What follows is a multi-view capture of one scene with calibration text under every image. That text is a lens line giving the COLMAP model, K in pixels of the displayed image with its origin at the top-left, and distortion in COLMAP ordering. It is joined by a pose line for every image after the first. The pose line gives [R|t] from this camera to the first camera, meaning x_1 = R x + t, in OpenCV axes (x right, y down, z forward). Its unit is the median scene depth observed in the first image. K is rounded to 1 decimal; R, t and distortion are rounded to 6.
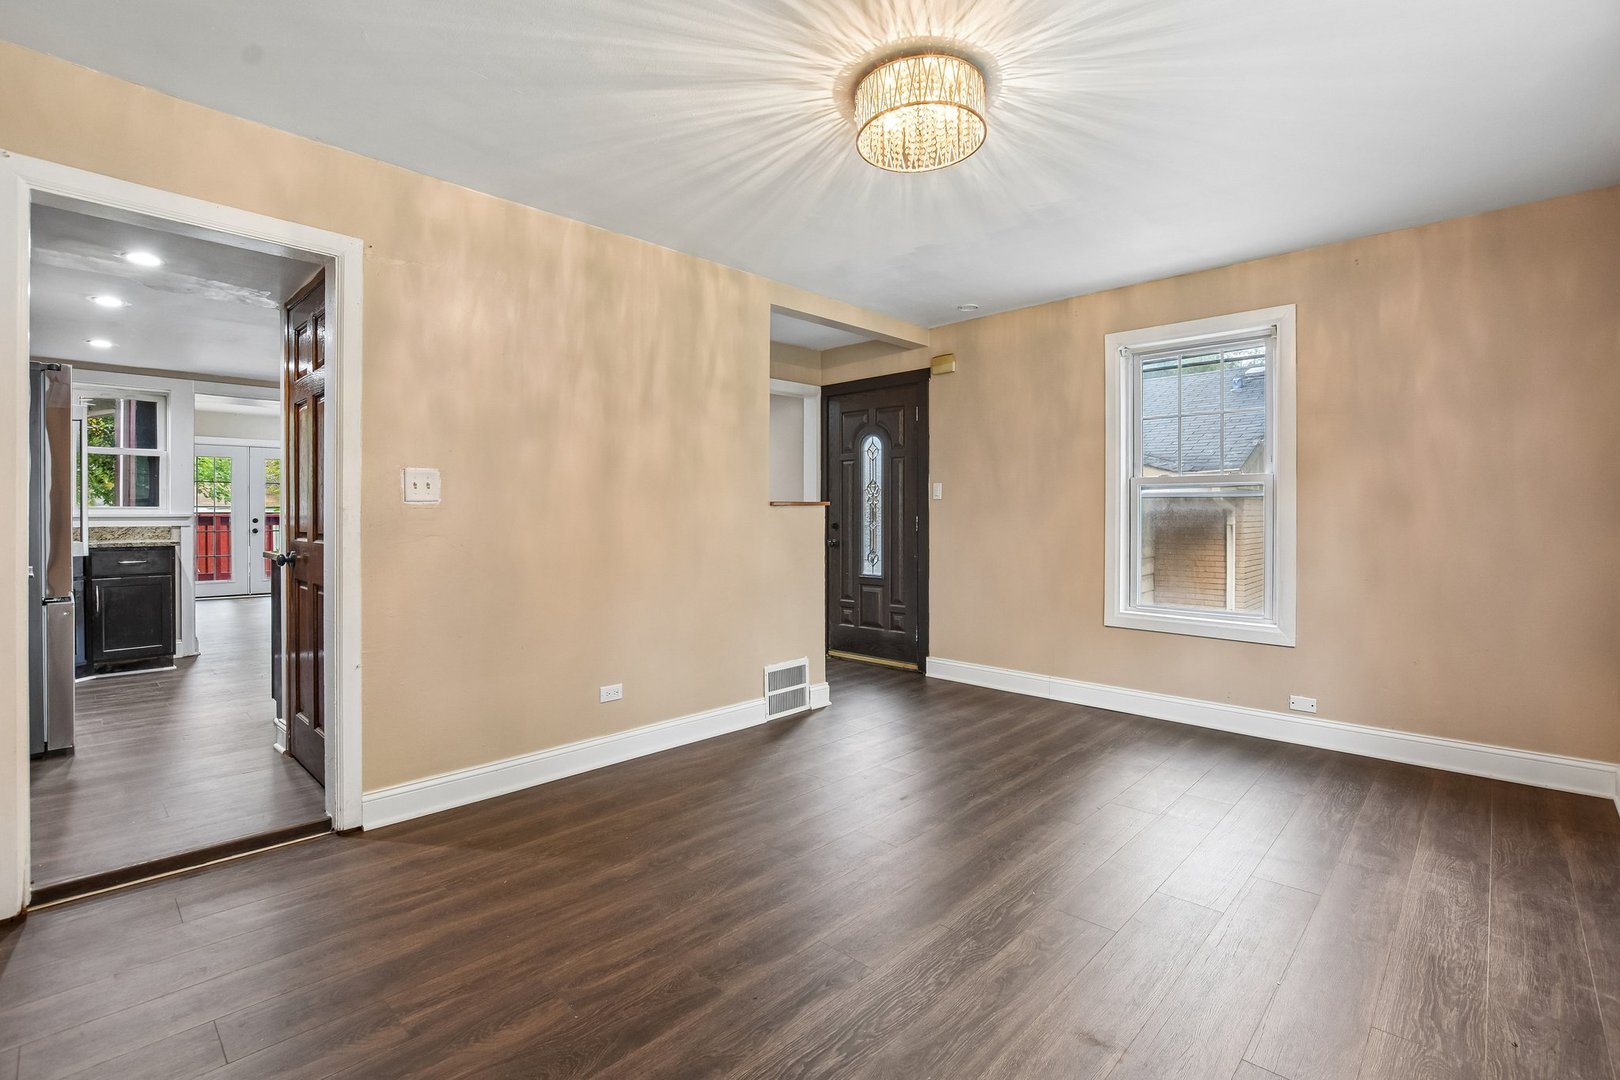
lens RADIAL K [[728.1, 0, 810.5], [0, 728.1, 534.9], [0, 0, 1]] dist [0.001579, 0.000109]
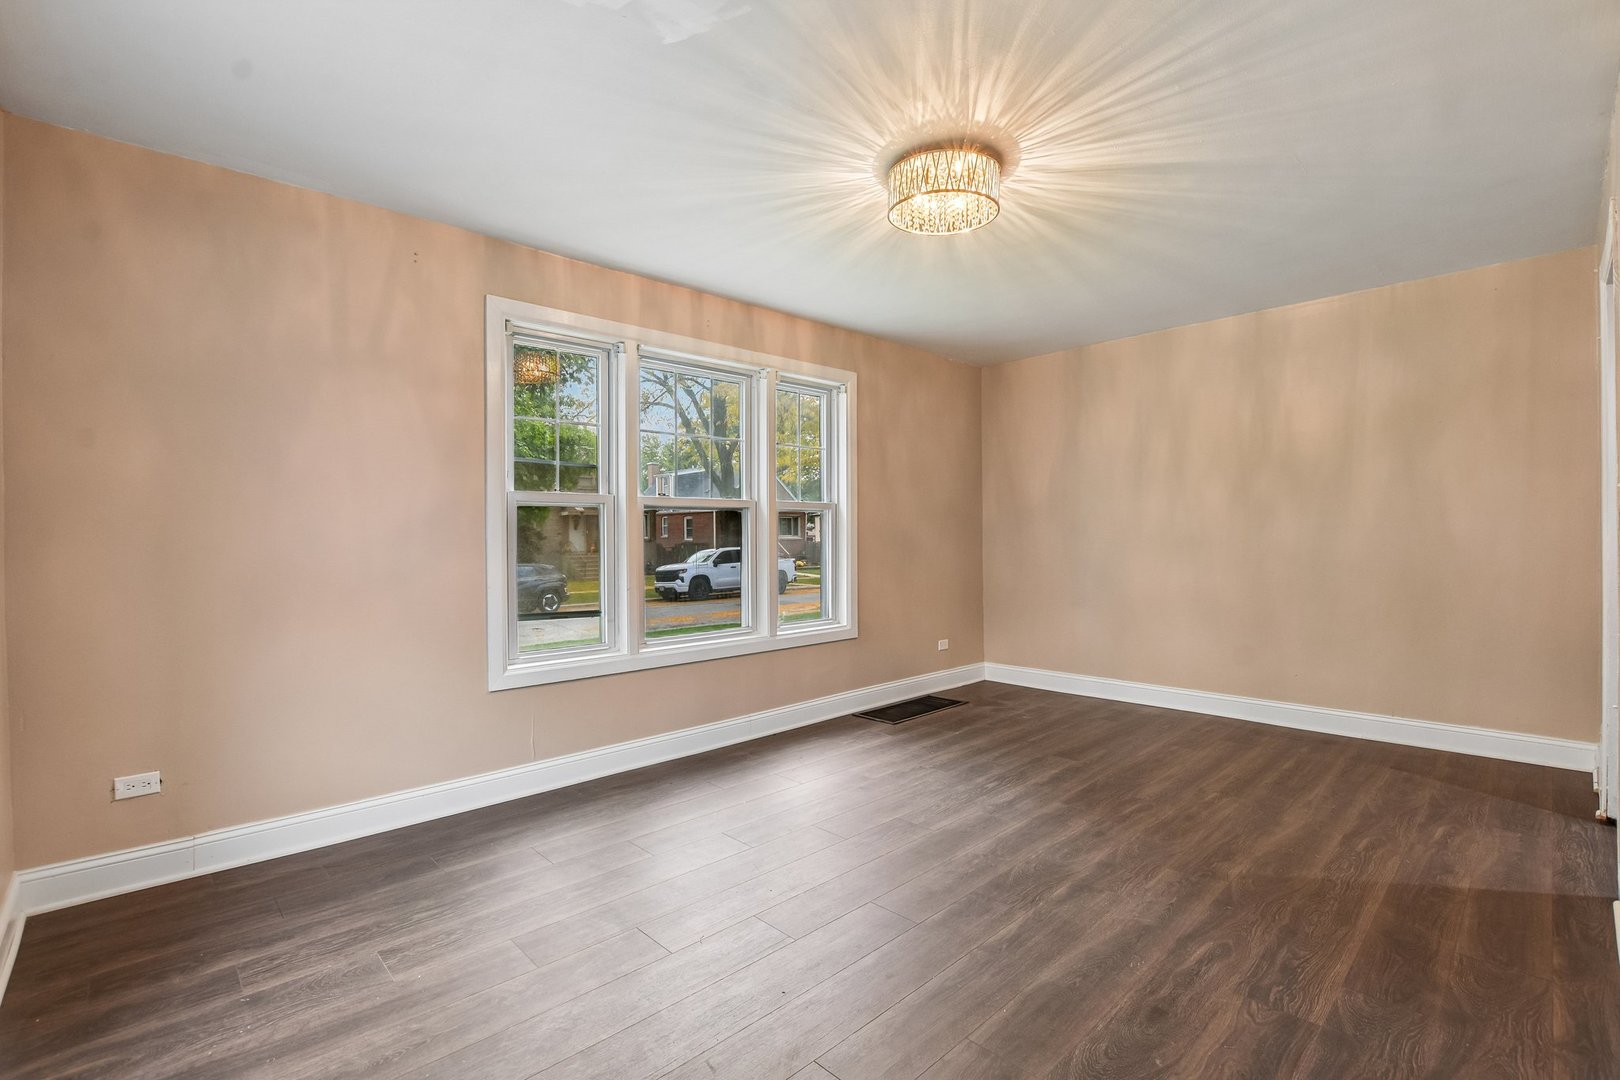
lens RADIAL K [[728.1, 0, 810.5], [0, 728.1, 534.9], [0, 0, 1]] dist [0.001579, 0.000109]
pose [[-0.998899, 0.009742, 0.045887, 0.309446], [0.010383, 0.999851, 0.013761, -0.046331], [-0.045746, 0.014223, -0.998852, 2.140711]]
